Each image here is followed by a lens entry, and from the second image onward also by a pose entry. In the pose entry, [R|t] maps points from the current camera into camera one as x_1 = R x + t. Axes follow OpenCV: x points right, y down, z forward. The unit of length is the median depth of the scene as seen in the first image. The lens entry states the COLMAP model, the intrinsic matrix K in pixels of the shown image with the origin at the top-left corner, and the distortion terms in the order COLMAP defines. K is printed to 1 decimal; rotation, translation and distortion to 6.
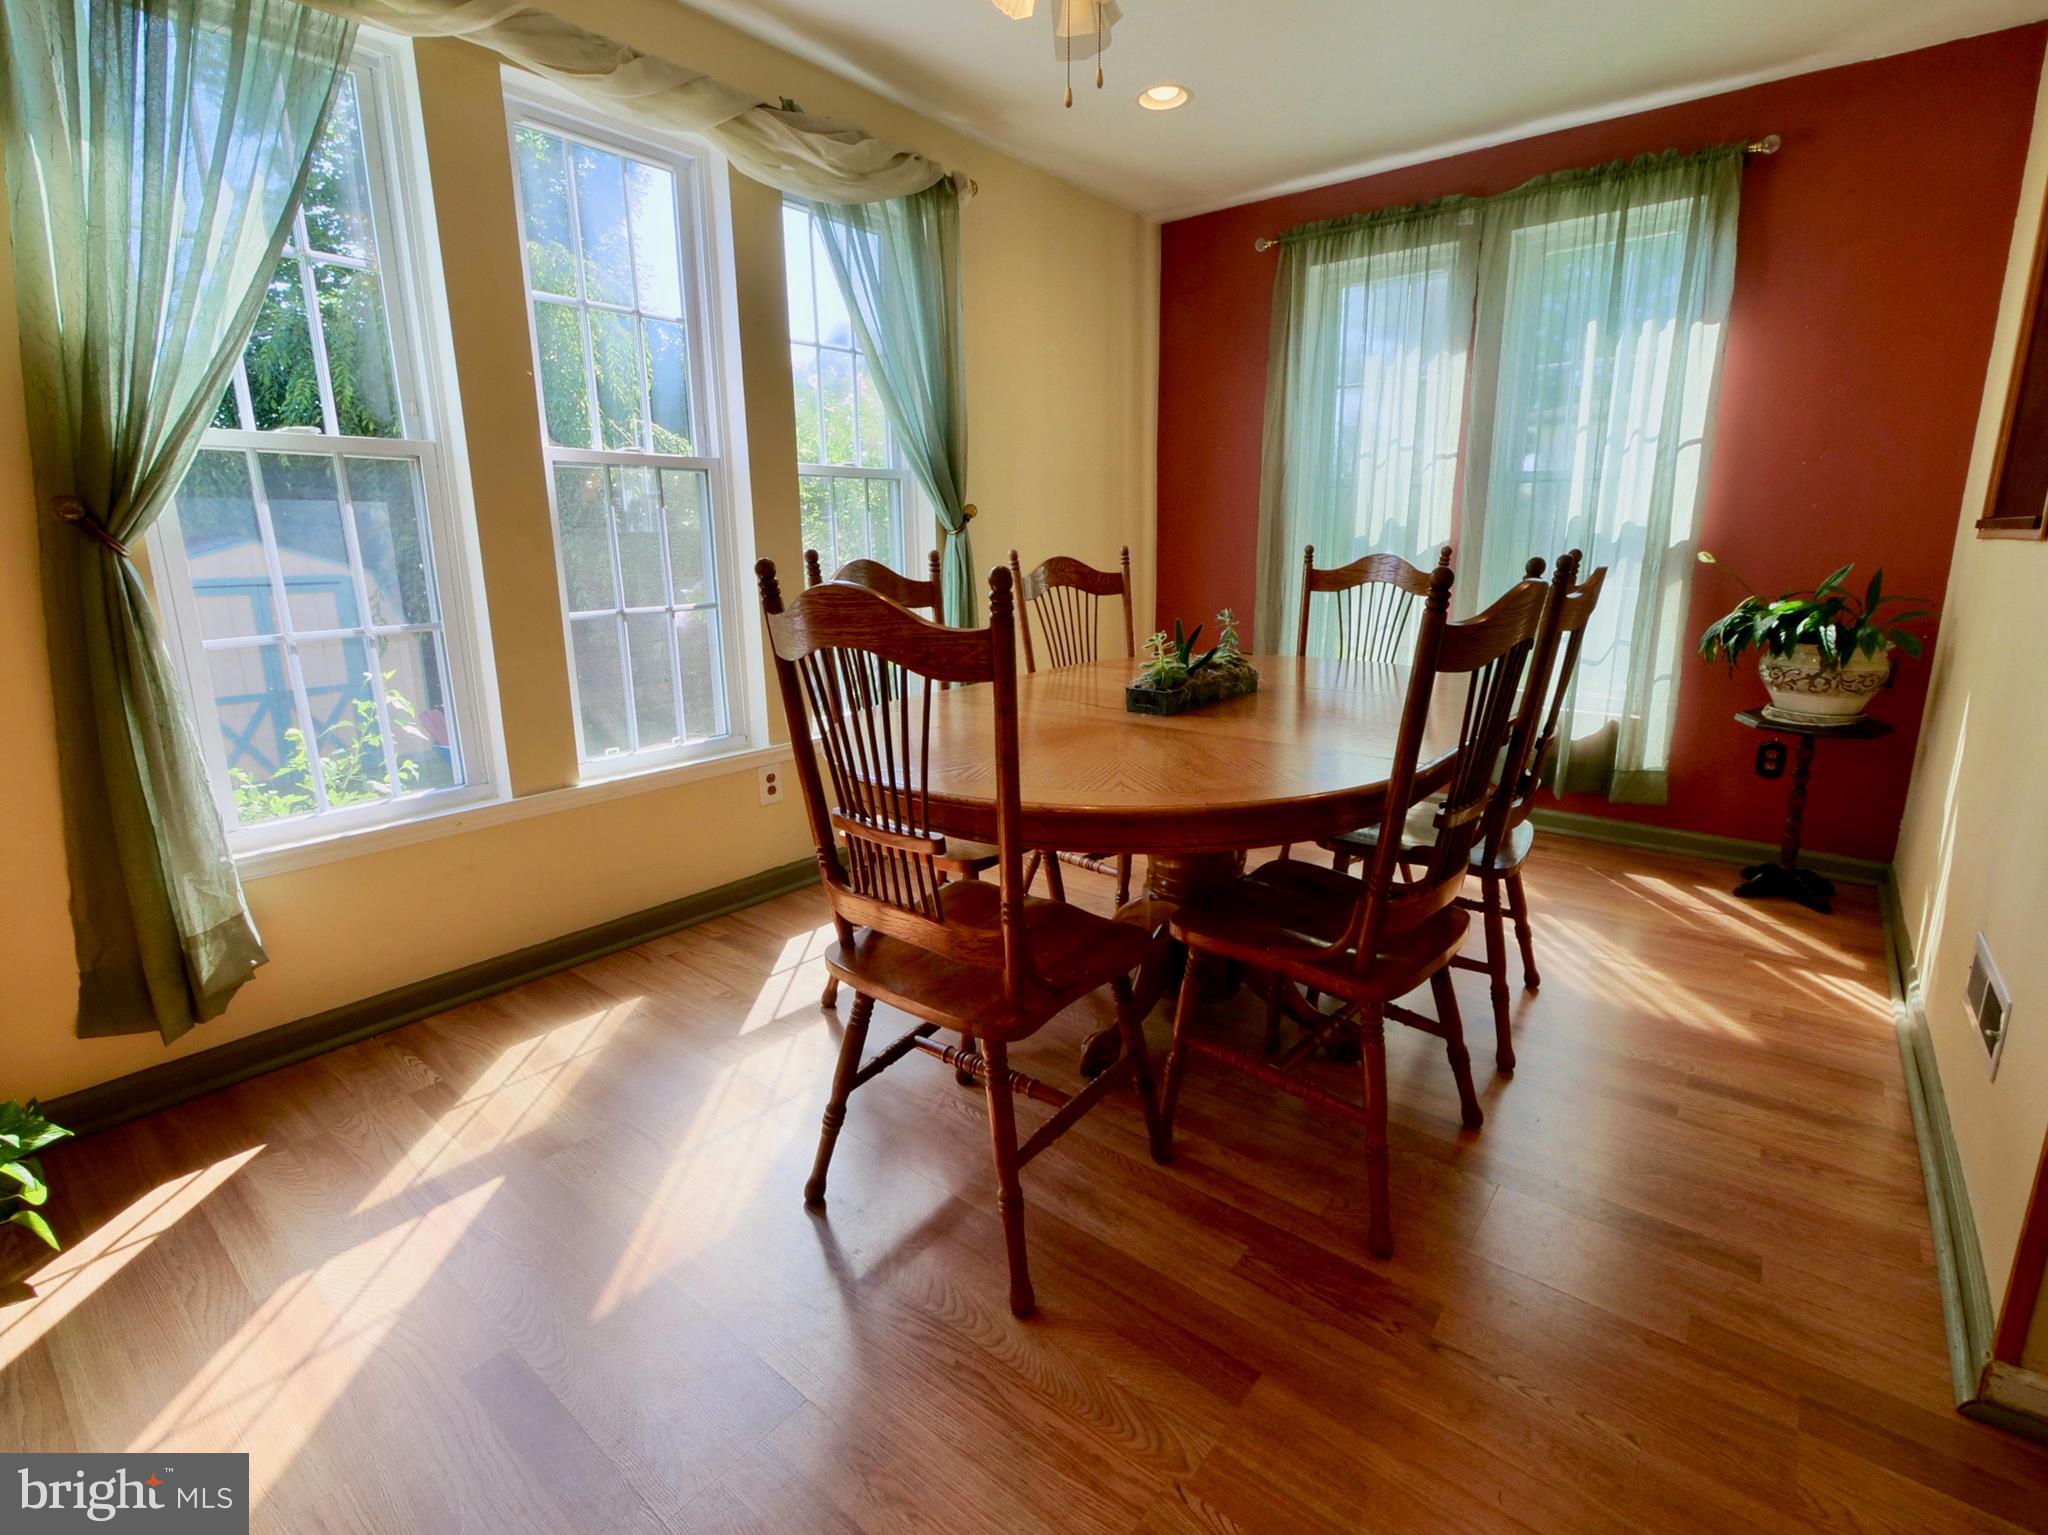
lens RADIAL K [[950.4, 0, 1031.8], [0, 950.4, 746.0], [0, 0, 1]] dist [-0.004277, -0.000405]
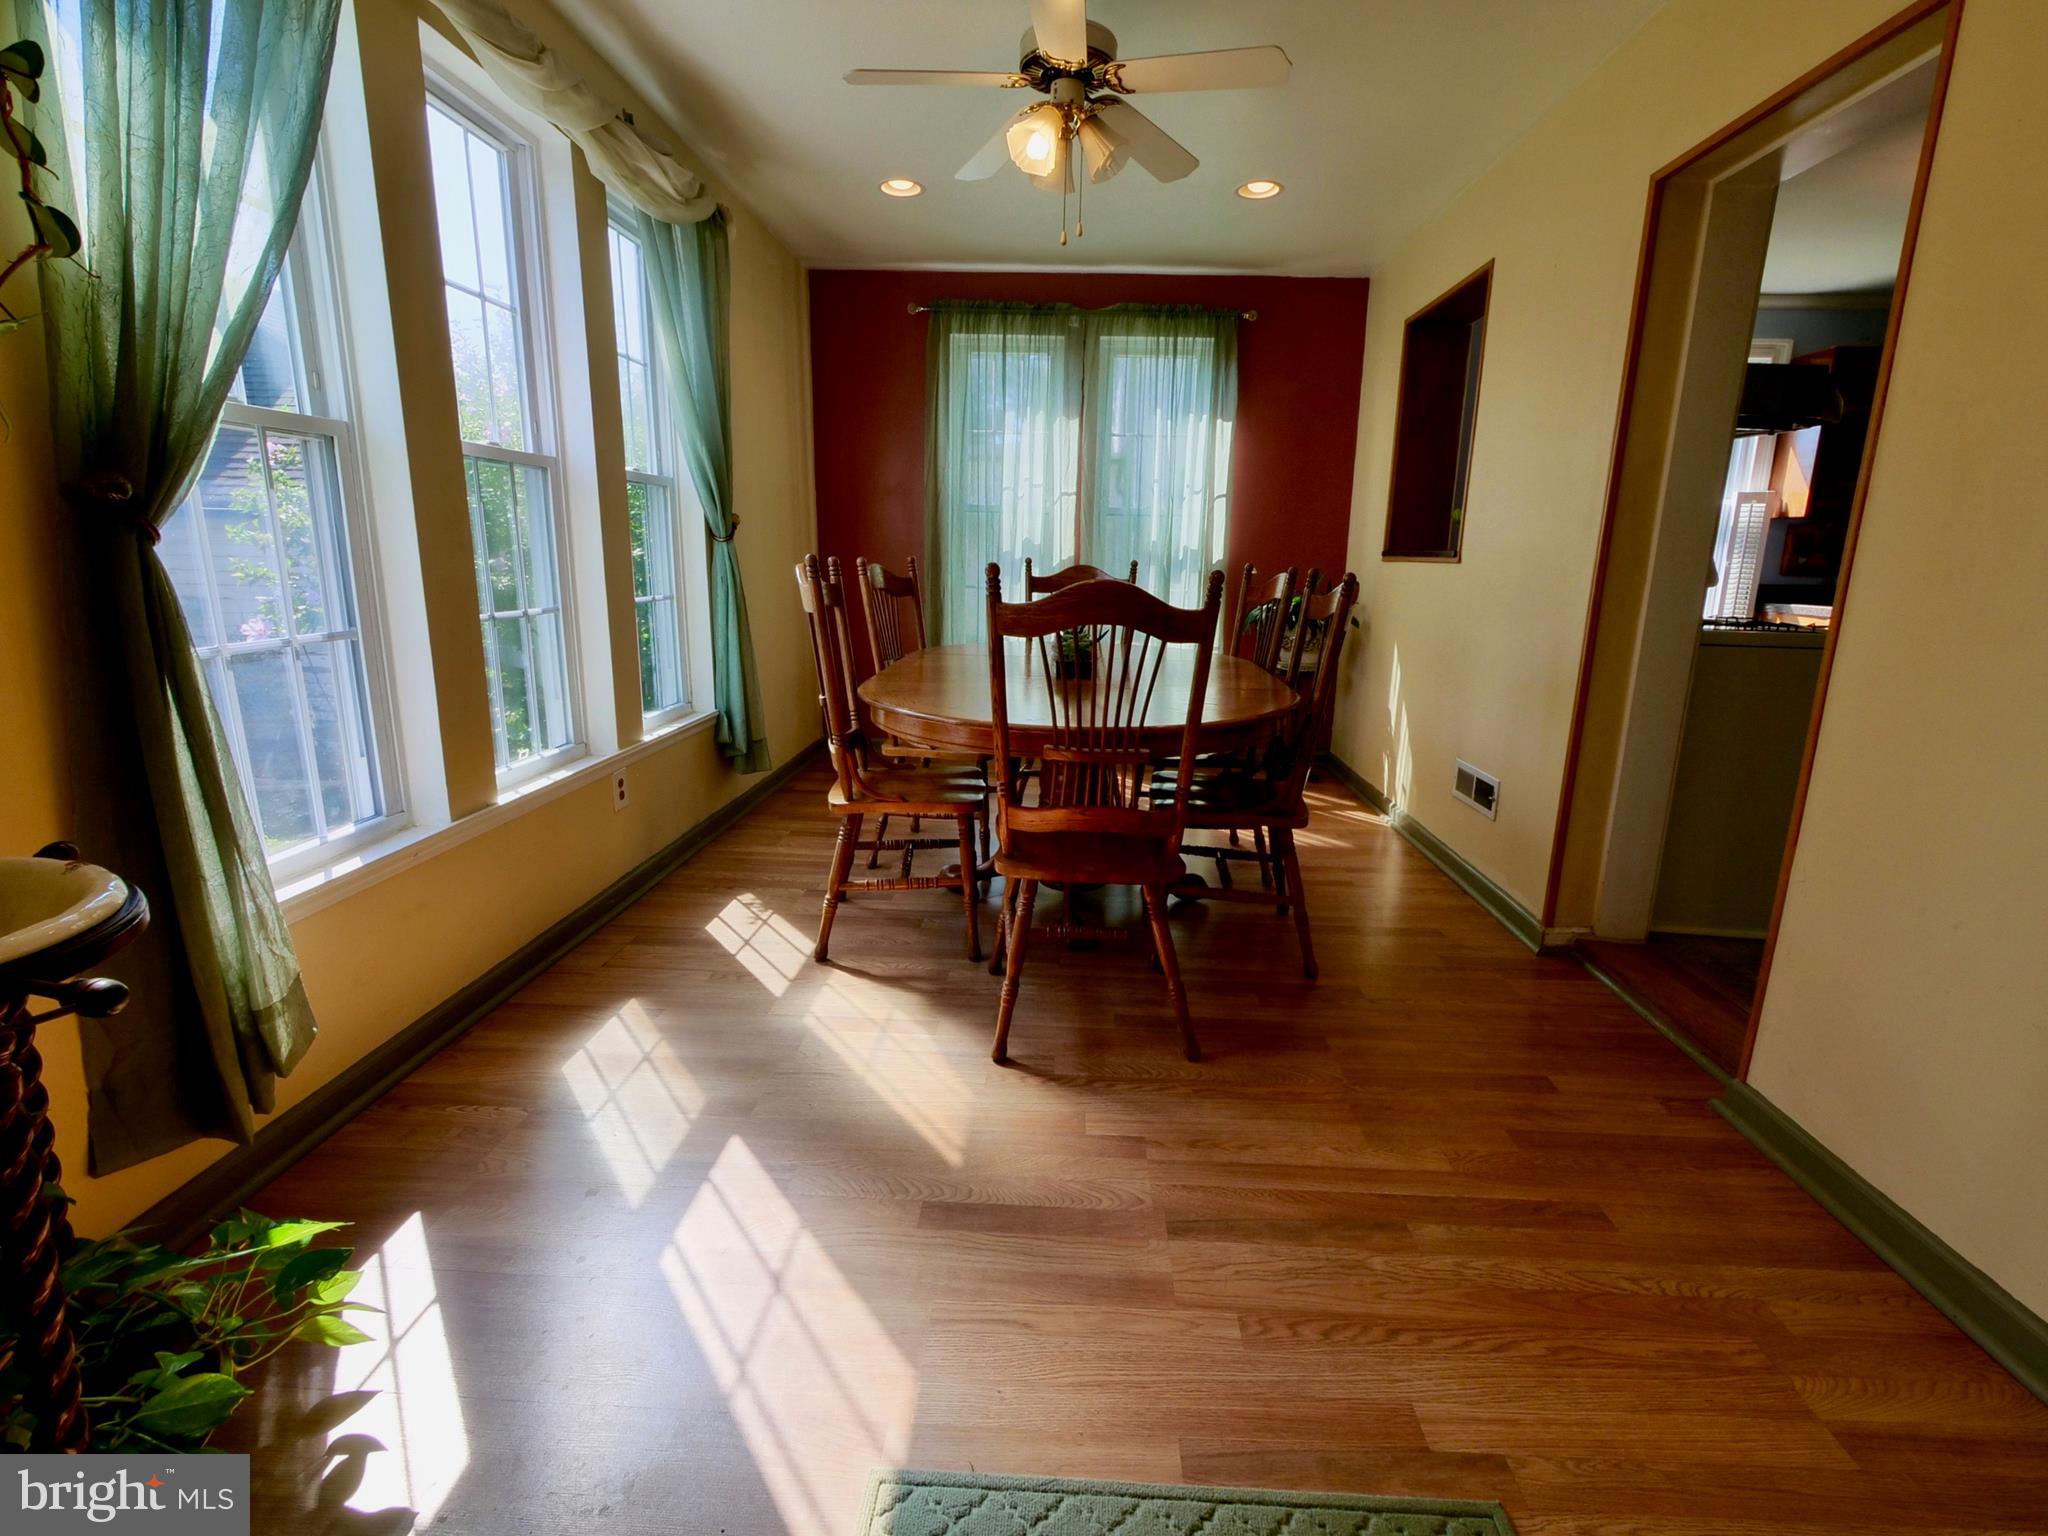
lens RADIAL K [[908.3, 0, 1051.4], [0, 908.3, 747.3], [0, 0, 1]] dist [-0.007364, 0.000711]
pose [[0.804283, -0.103565, 0.585152, -0.510906], [0.103845, 0.994039, 0.033200, 0.013036], [-0.585103, 0.034063, 0.810244, -0.033820]]
